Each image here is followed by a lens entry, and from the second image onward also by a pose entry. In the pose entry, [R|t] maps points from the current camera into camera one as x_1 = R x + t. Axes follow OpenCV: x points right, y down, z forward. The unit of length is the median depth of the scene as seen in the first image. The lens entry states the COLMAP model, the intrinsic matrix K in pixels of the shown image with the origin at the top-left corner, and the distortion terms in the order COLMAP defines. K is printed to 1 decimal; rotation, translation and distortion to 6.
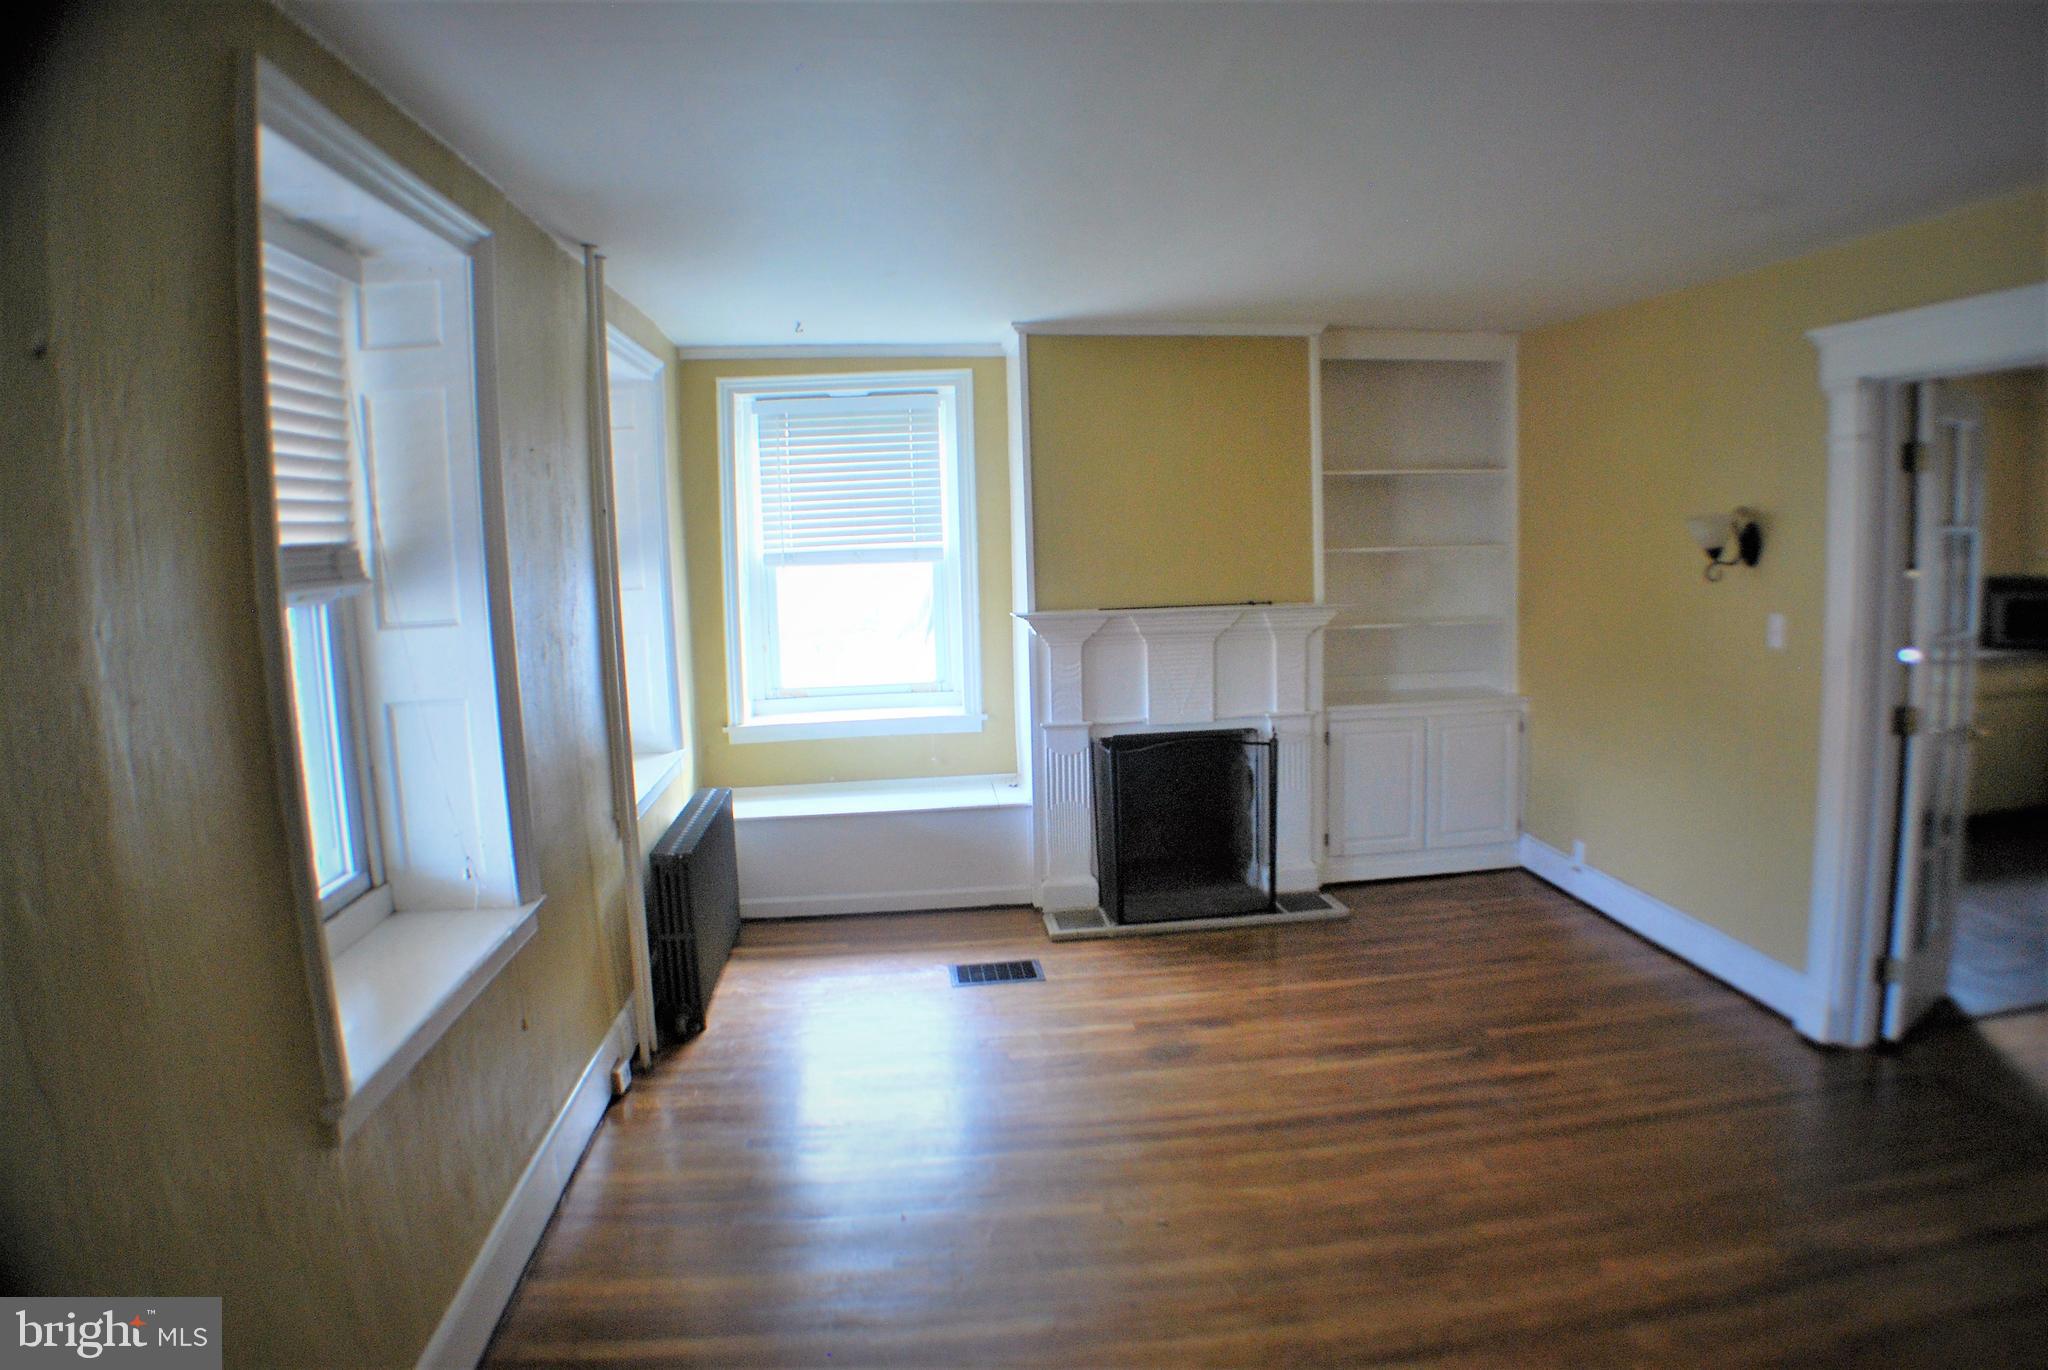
lens RADIAL K [[1242.6, 0, 1024.0], [0, 1242.6, 685.0], [0, 0, 1]] dist [-0.161178, 0.038207]
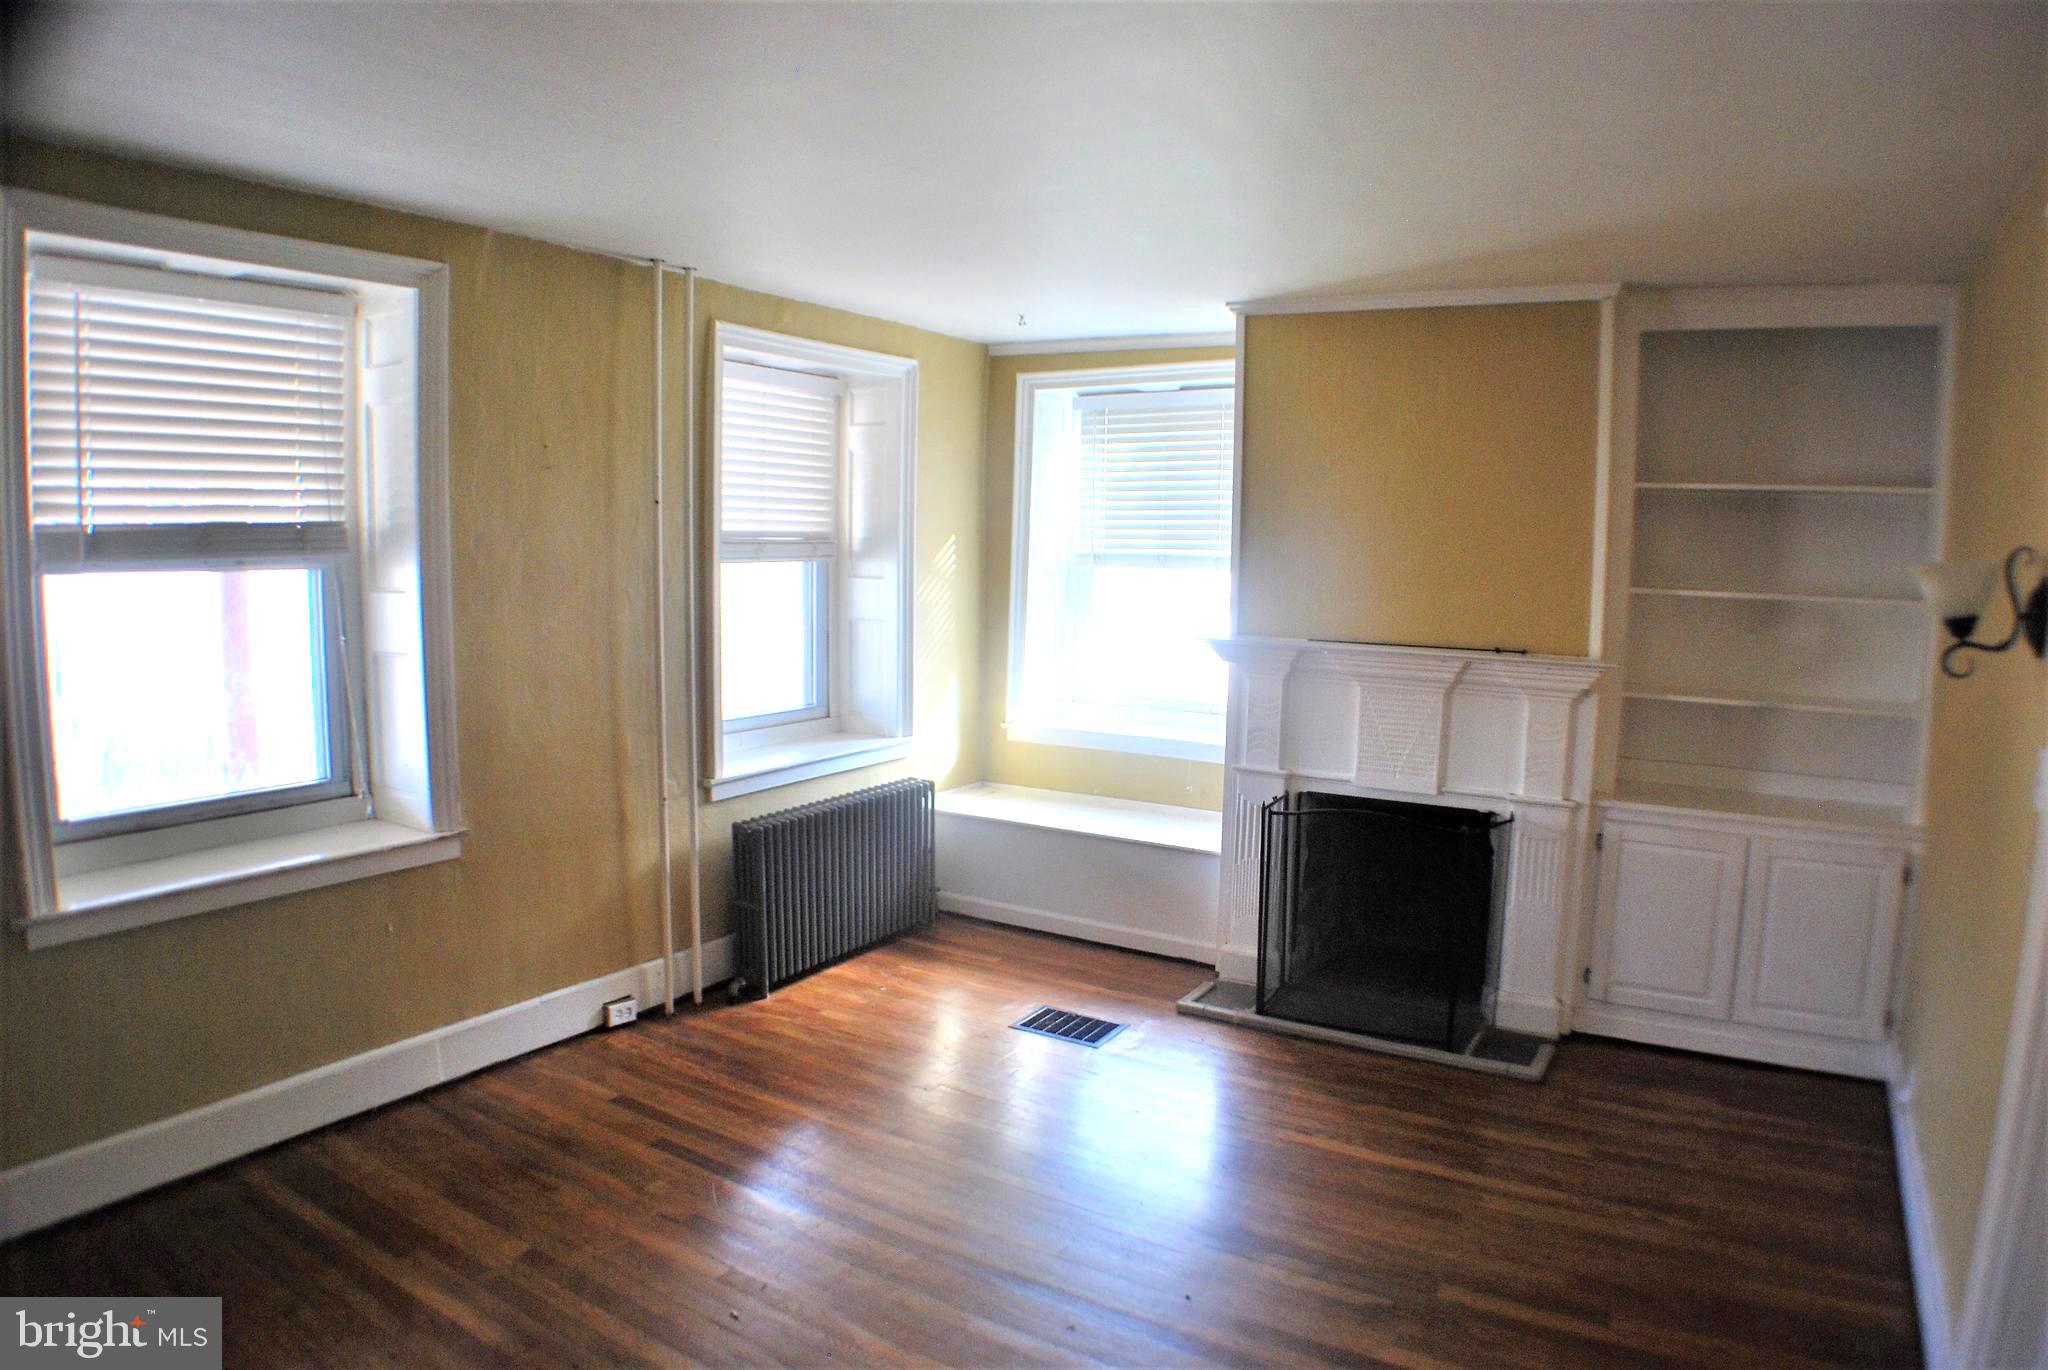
lens RADIAL K [[1242.6, 0, 1024.0], [0, 1242.6, 685.0], [0, 0, 1]] dist [-0.161178, 0.038207]
pose [[0.795315, 0.112843, -0.595601, 0.398277], [-0.113661, 0.992855, 0.036334, -0.038228], [0.595446, 0.038800, 0.802458, 0.214533]]
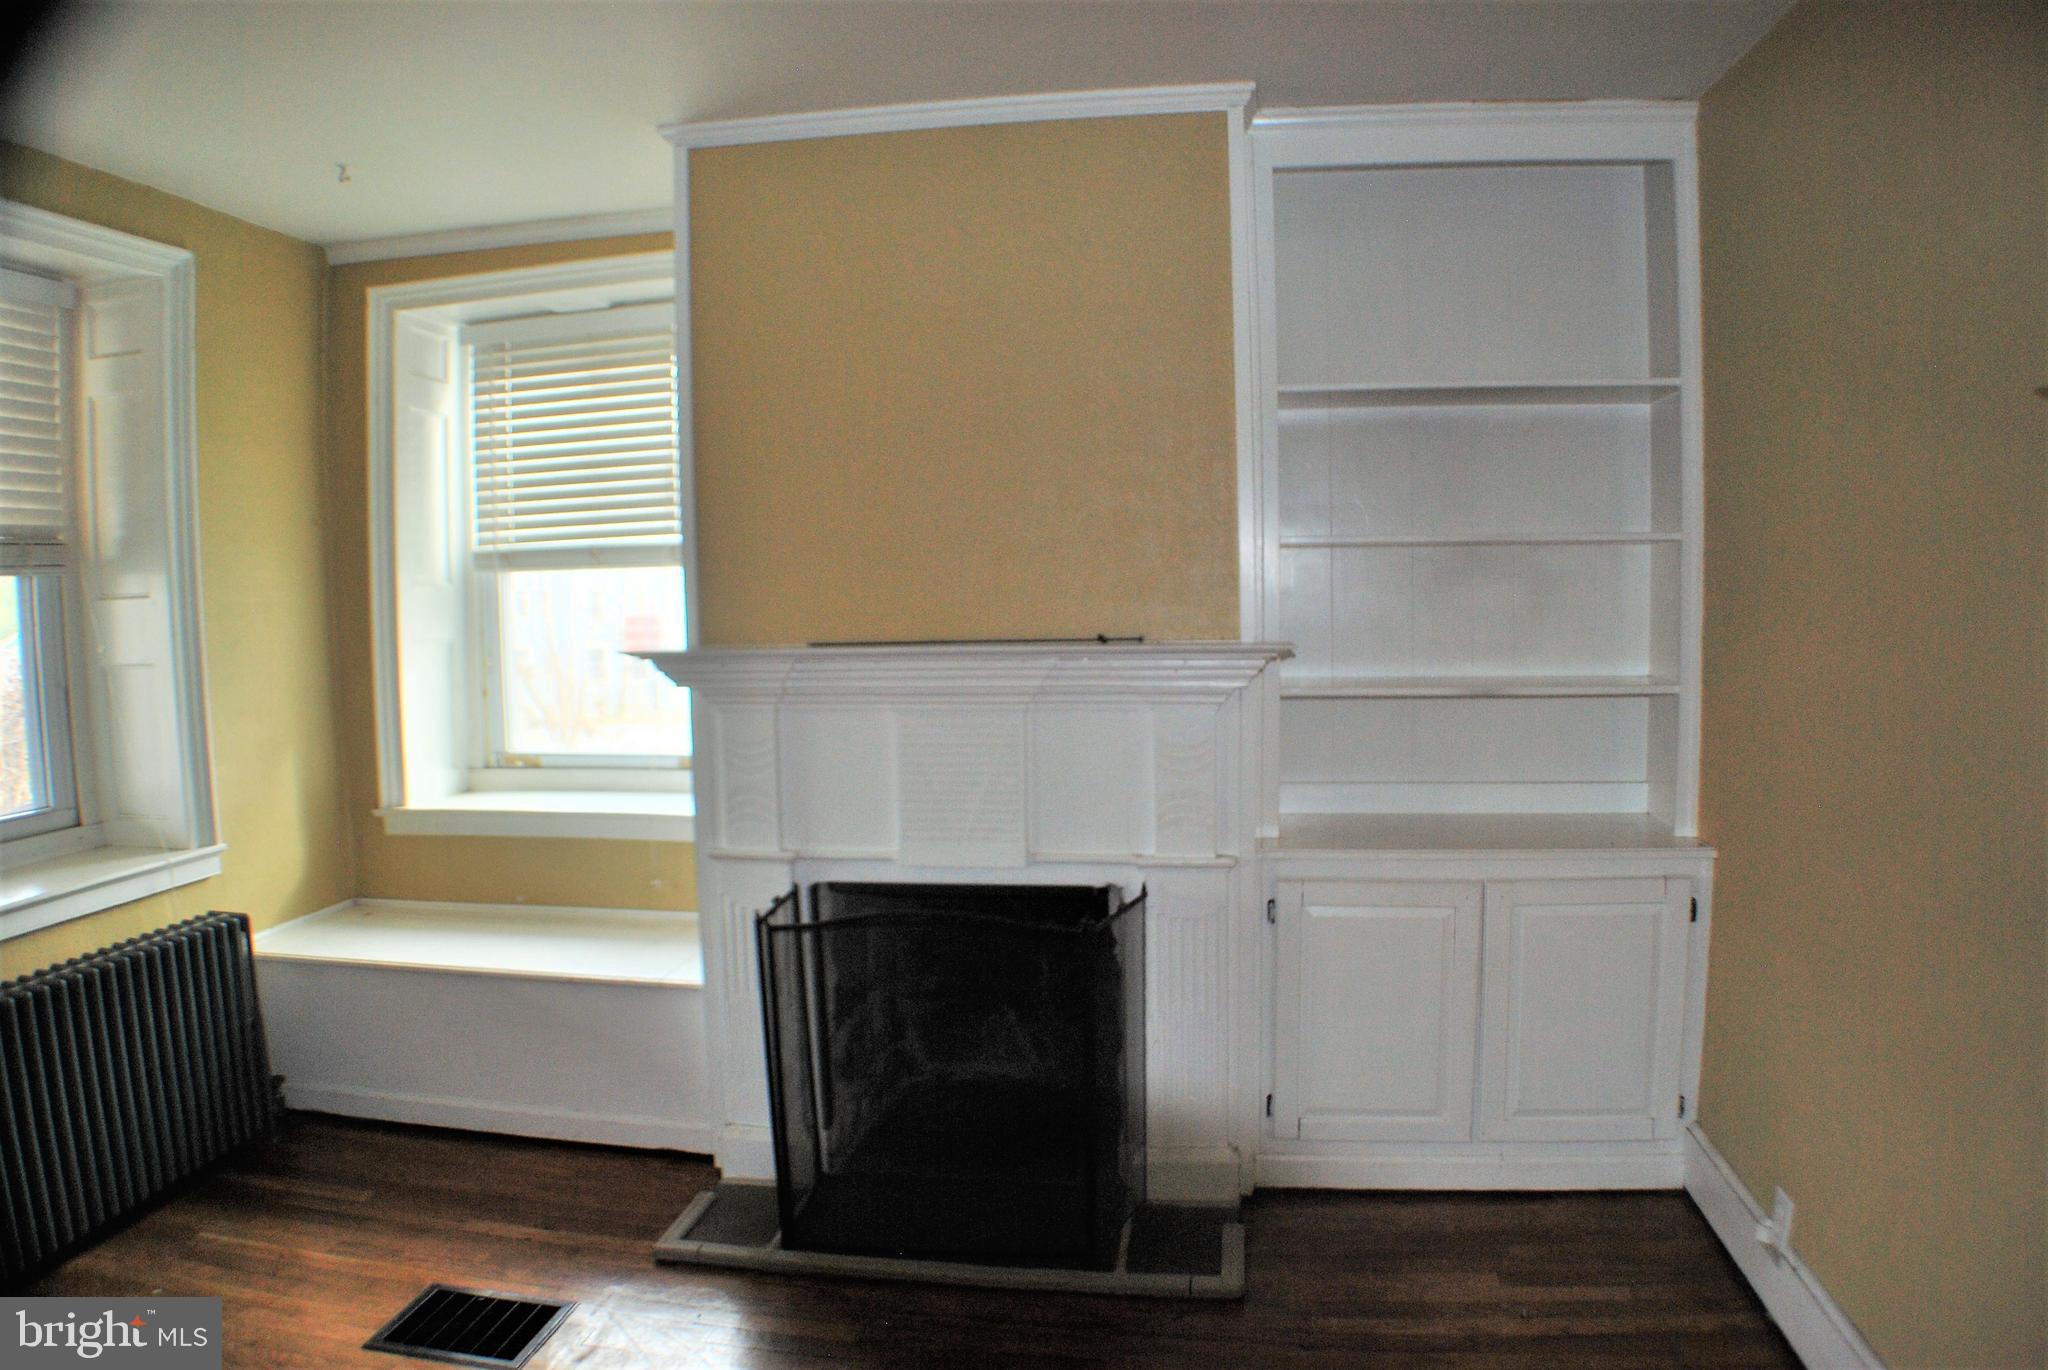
lens RADIAL K [[1242.6, 0, 1024.0], [0, 1242.6, 685.0], [0, 0, 1]] dist [-0.161178, 0.038207]
pose [[0.968239, 0.031978, -0.247971, 0.276370], [-0.039464, 0.998901, -0.025275, -0.033009], [0.246891, 0.034258, 0.968438, 0.497681]]
